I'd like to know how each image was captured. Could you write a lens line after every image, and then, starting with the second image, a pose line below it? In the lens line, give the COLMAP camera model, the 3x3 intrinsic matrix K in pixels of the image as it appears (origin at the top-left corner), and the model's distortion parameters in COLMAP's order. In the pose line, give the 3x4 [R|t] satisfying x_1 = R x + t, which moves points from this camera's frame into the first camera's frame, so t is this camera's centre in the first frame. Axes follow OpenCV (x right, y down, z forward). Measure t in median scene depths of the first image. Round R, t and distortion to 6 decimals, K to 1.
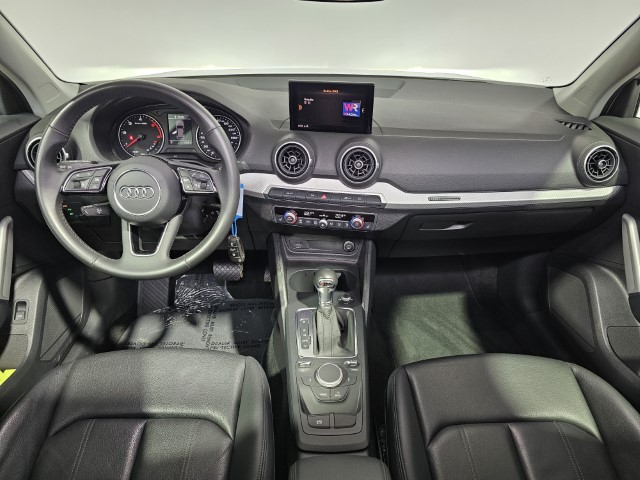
lens RADIAL K [[441.9, 0, 319.1], [0, 441.9, 249.4], [0, 0, 1]] dist [0.054101, -0.071181]
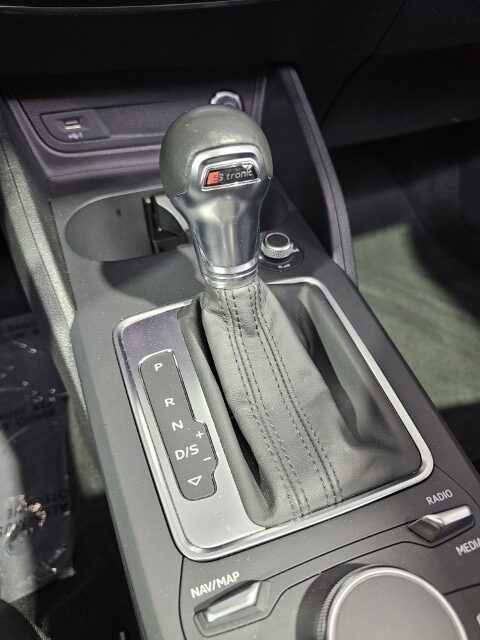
lens RADIAL K [[438.4, 0, 252.3], [0, 438.4, 310.5], [0, 0, 1]] dist [0.026924, 0.000235]
pose [[0.945283, -0.220579, 0.240387, -0.036080], [0.178674, 0.966502, 0.184254, 0.098104], [-0.272977, -0.131221, 0.953029, 0.756706]]
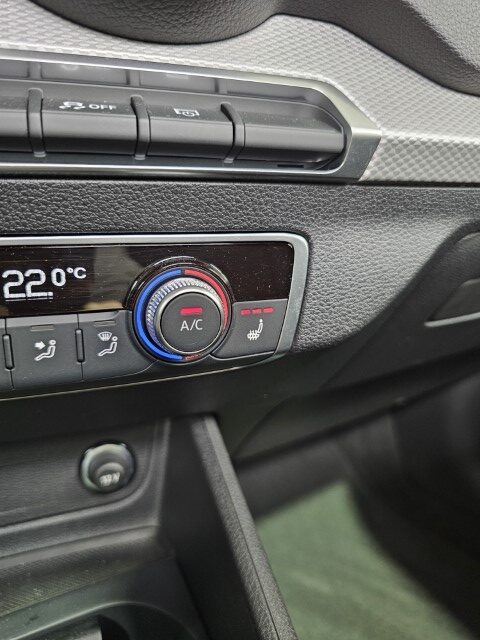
lens RADIAL K [[441.9, 0, 237.6], [0, 441.9, 330.5], [0, 0, 1]] dist [0.054101, -0.071181]
pose [[0.878625, -0.134103, 0.458295, 0.037092], [0.219685, 0.965675, -0.138602, -0.032401], [-0.423977, 0.222460, 0.877927, 0.893792]]
